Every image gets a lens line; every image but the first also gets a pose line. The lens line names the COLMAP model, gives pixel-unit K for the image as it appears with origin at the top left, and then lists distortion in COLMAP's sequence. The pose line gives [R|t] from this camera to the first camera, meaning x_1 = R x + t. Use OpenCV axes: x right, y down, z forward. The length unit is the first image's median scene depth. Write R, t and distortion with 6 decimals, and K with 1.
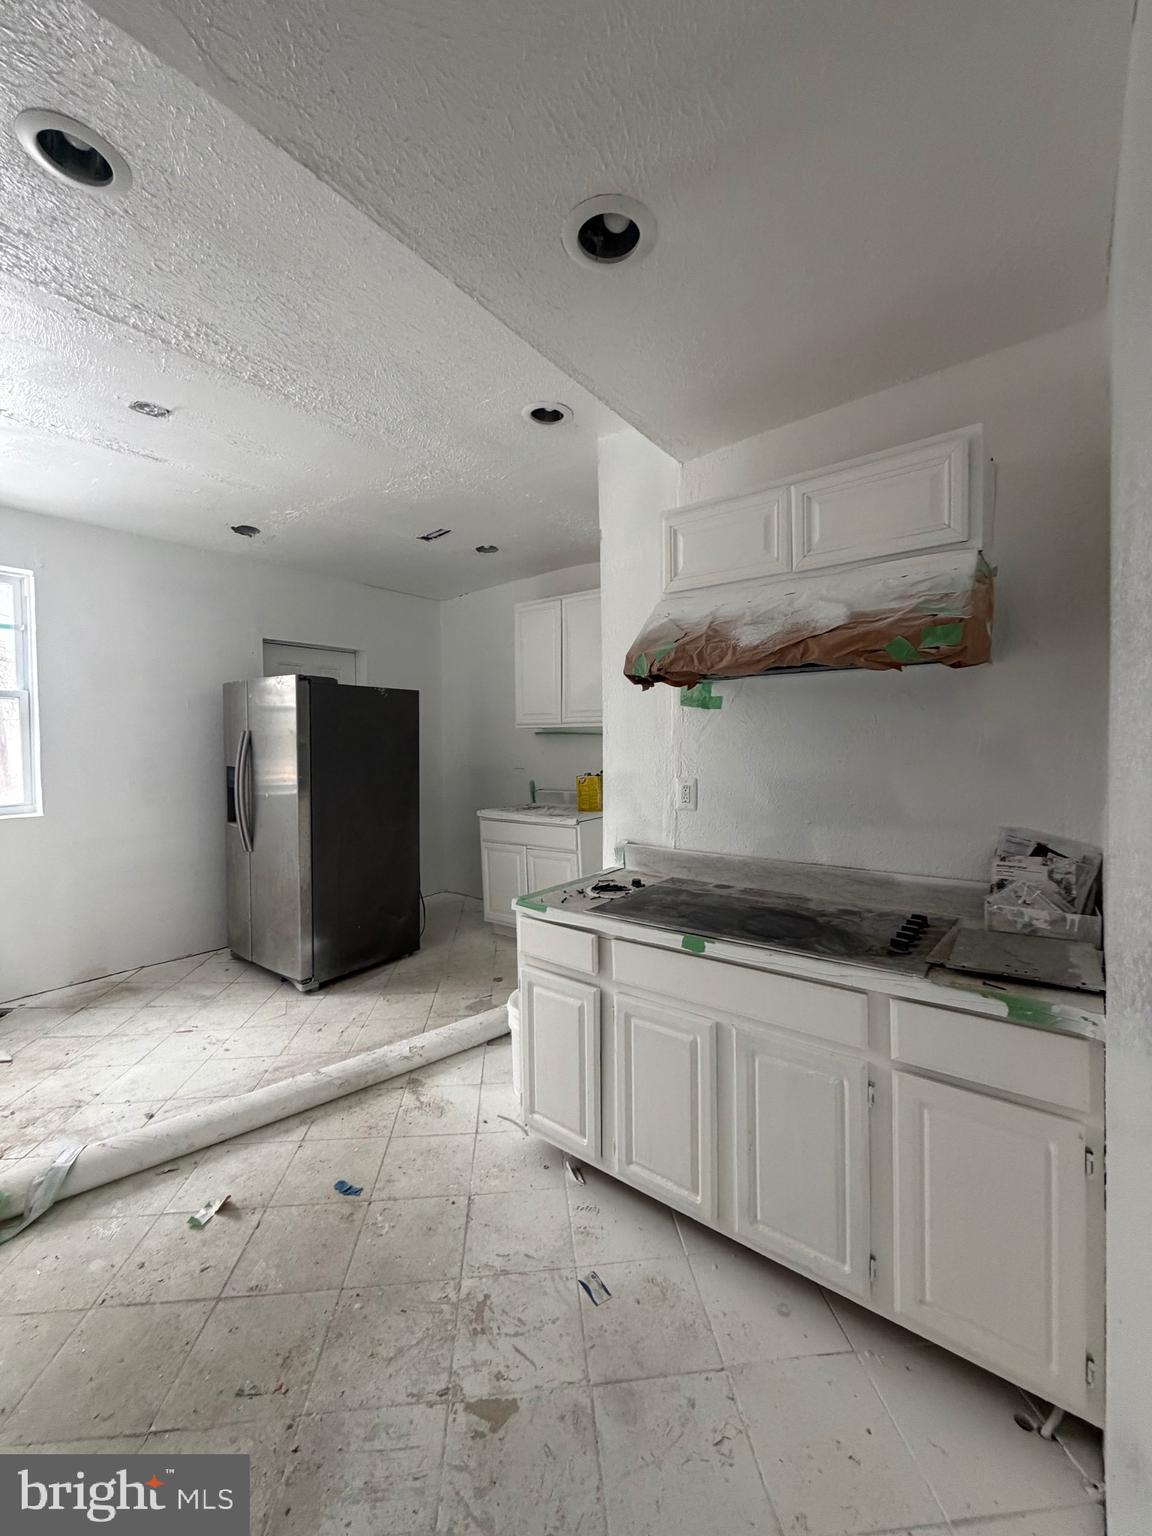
lens RADIAL K [[610.9, 0, 577.3], [0, 610.9, 761.4], [0, 0, 1]] dist [-0.000887, 0.000297]
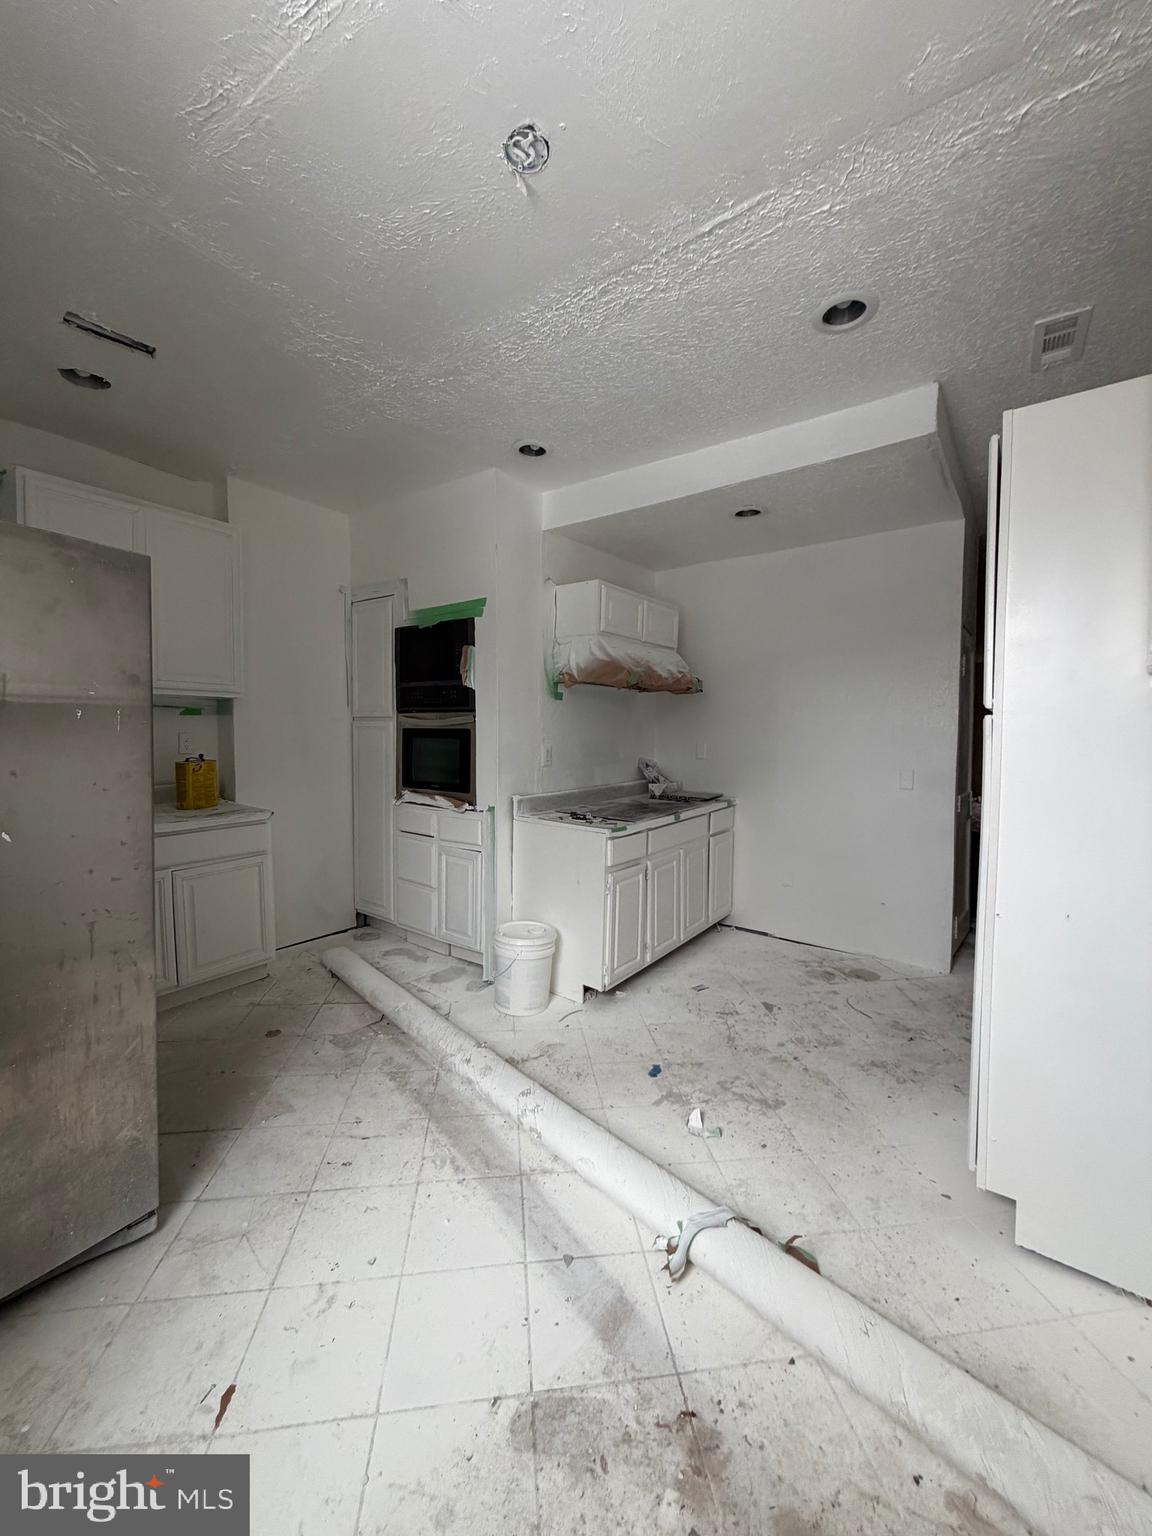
lens RADIAL K [[610.9, 0, 577.3], [0, 610.9, 761.4], [0, 0, 1]] dist [-0.000887, 0.000297]
pose [[-0.032137, -0.045277, 0.998457, -1.682419], [0.023374, 0.998666, 0.046039, 0.000620], [-0.999210, 0.024817, -0.031036, 1.244136]]
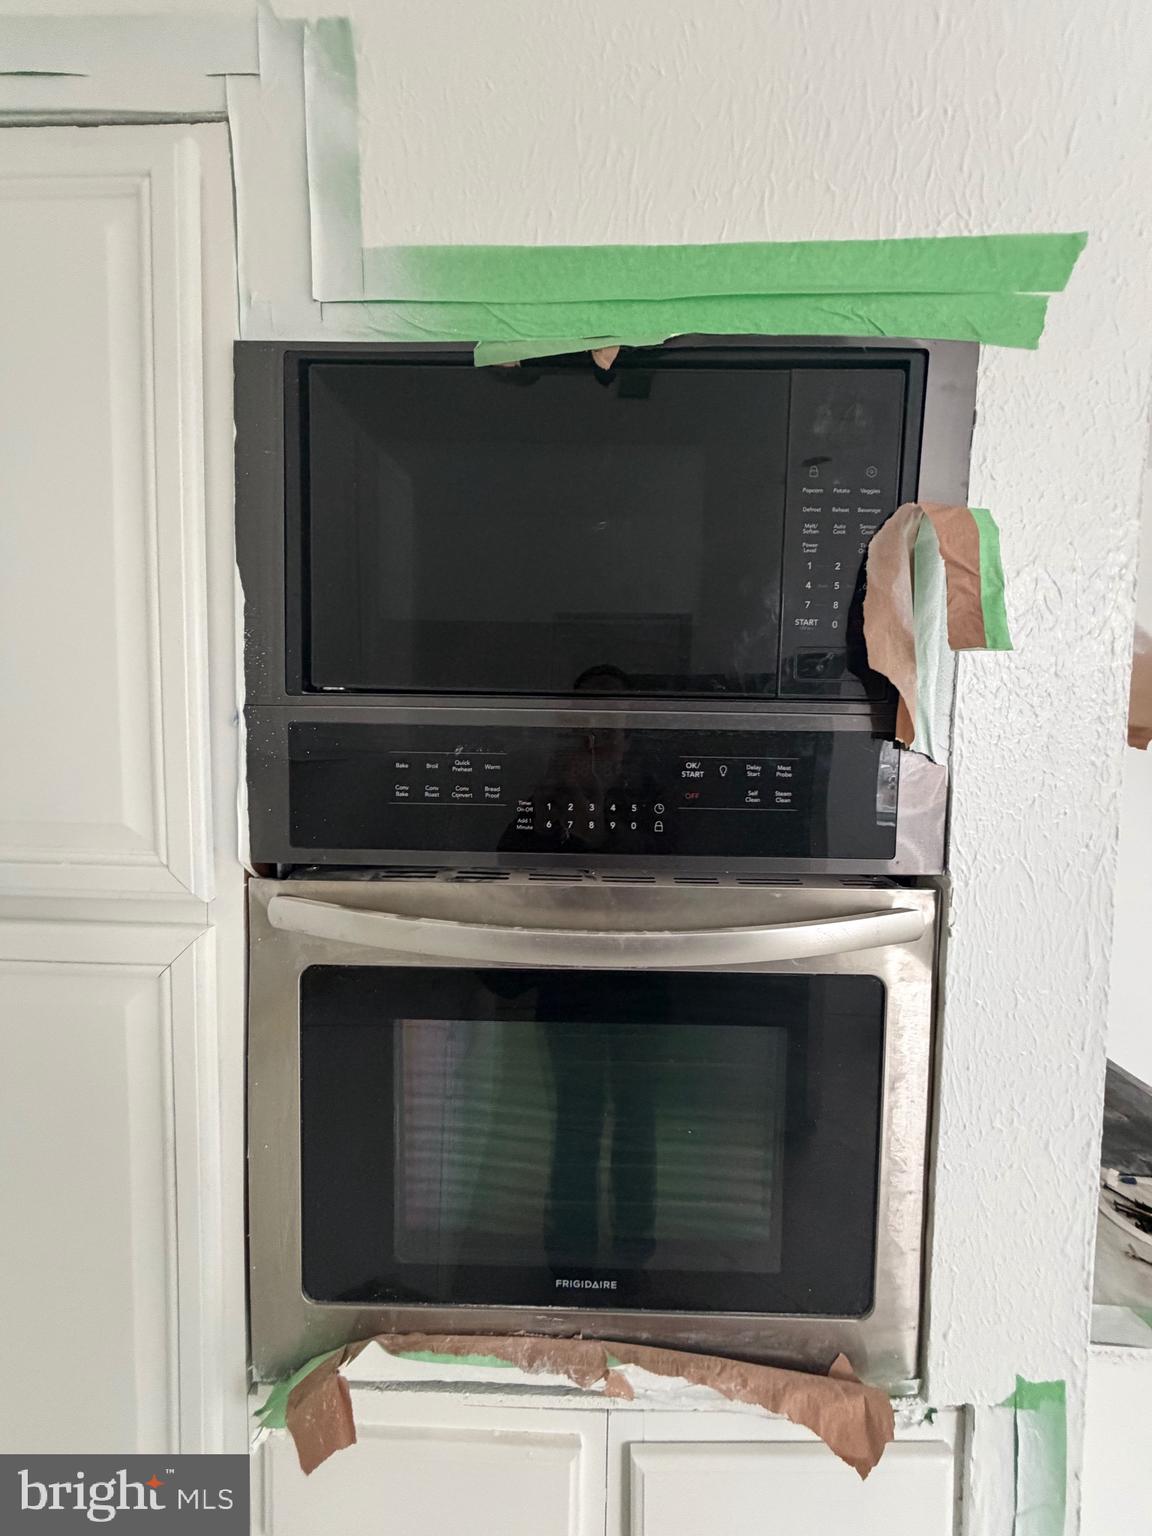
lens RADIAL K [[630.6, 0, 579.6], [0, 630.6, 768.2], [0, 0, 1]] dist [-0.002513, -0.000651]
pose [[-0.600750, -0.047270, 0.798038, -0.031964], [0.018257, 0.997179, 0.072809, -0.159818], [-0.799228, 0.058310, -0.598193, 1.826195]]
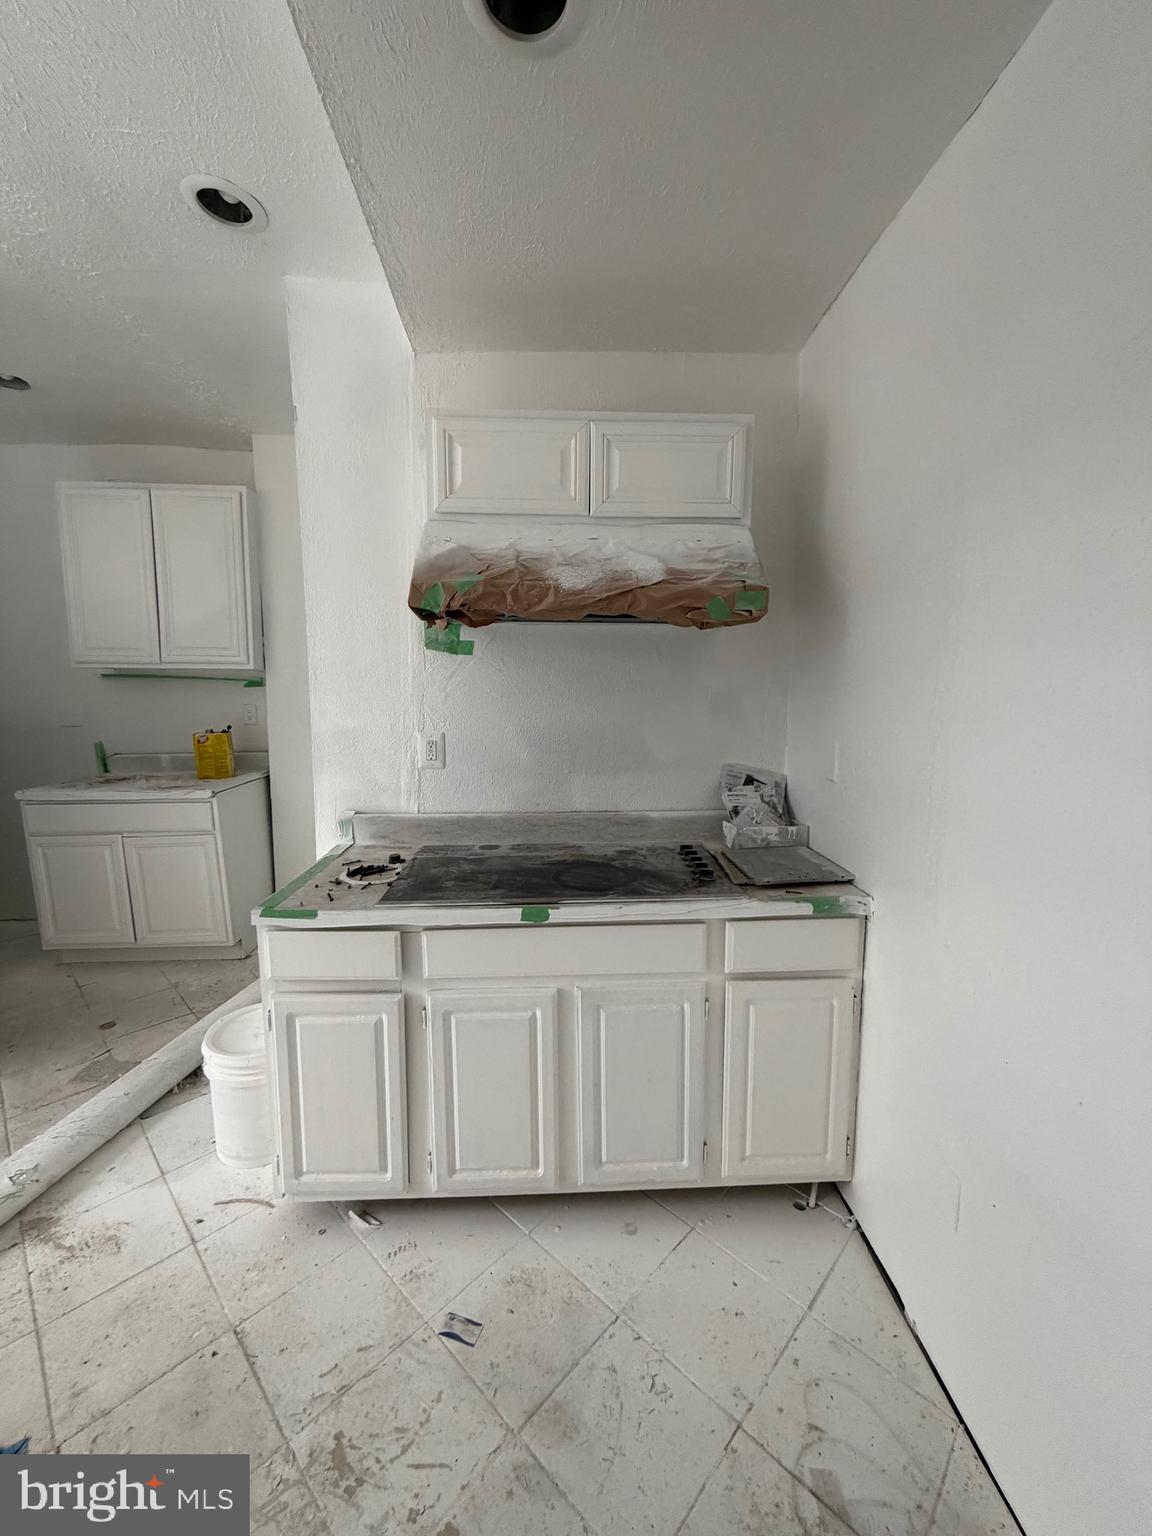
lens RADIAL K [[610.9, 0, 577.3], [0, 610.9, 761.4], [0, 0, 1]] dist [-0.000887, 0.000297]
pose [[0.758263, -0.066323, 0.648566, -0.300845], [0.010949, 0.995967, 0.089048, -0.009253], [-0.651857, -0.060421, 0.755931, 0.247431]]
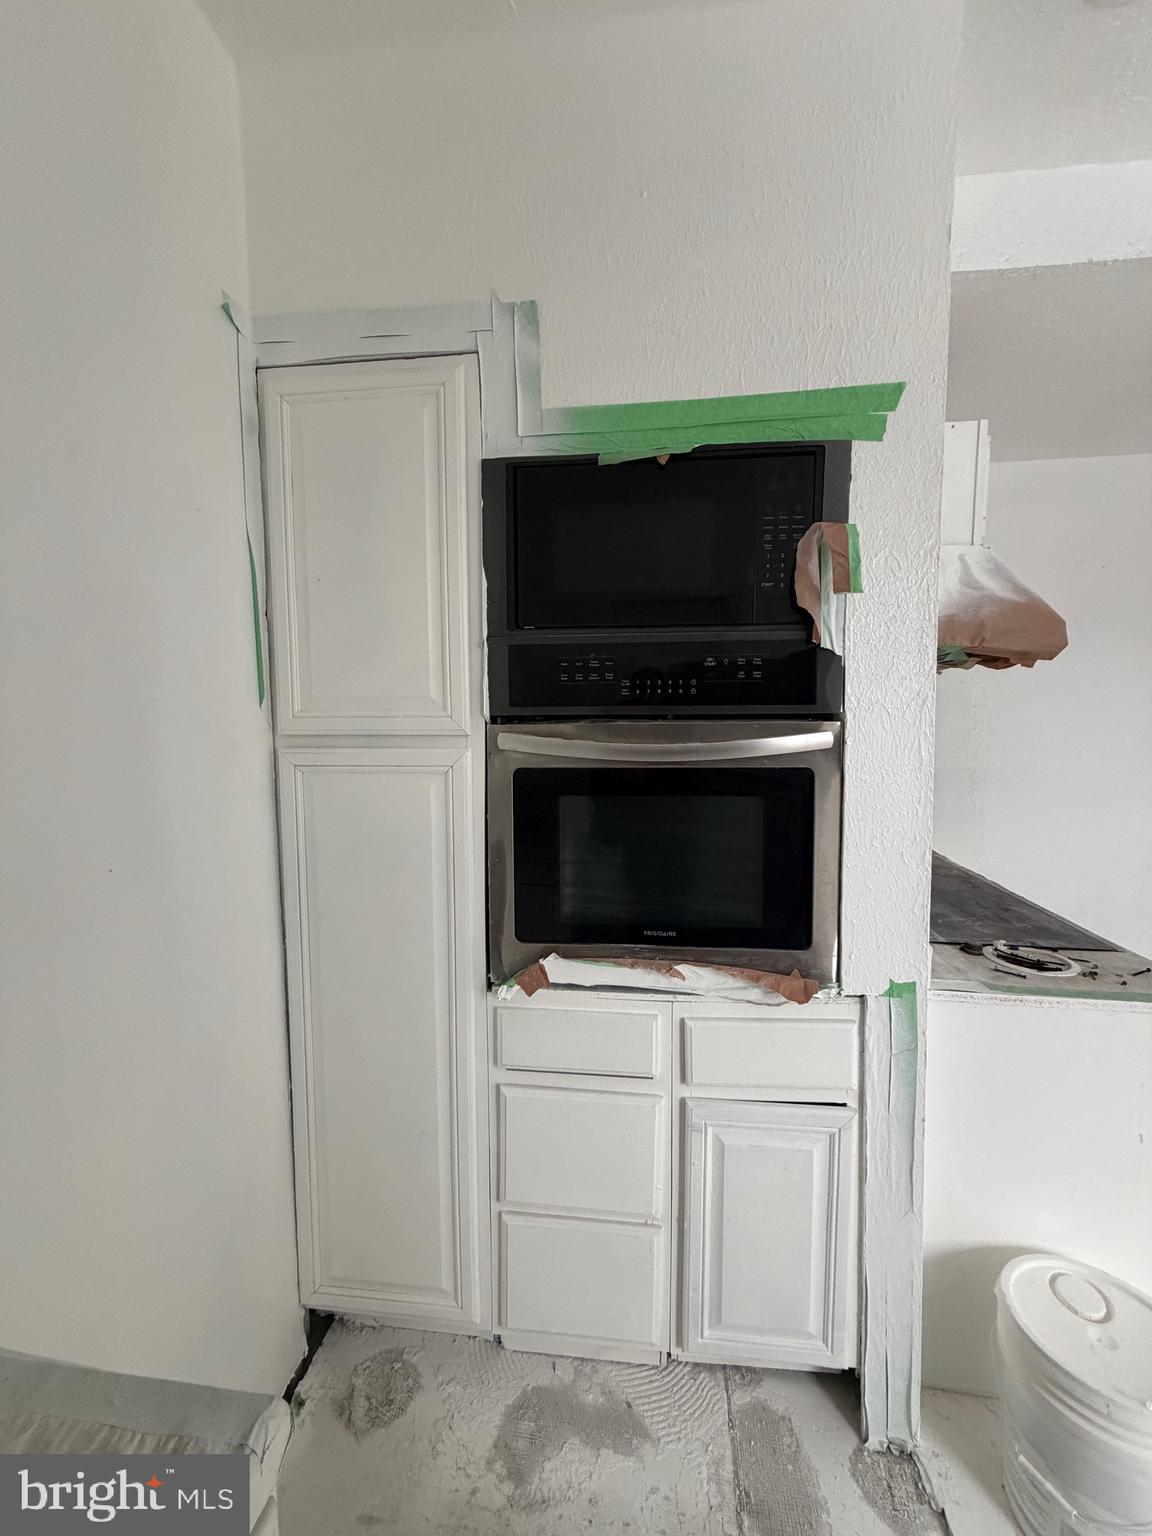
lens RADIAL K [[610.9, 0, 577.3], [0, 610.9, 761.4], [0, 0, 1]] dist [-0.000887, 0.000297]
pose [[-0.532327, -0.047585, 0.845200, -0.269551], [0.041977, 0.995707, 0.082496, -0.089563], [-0.845497, 0.079394, -0.528044, 2.039465]]
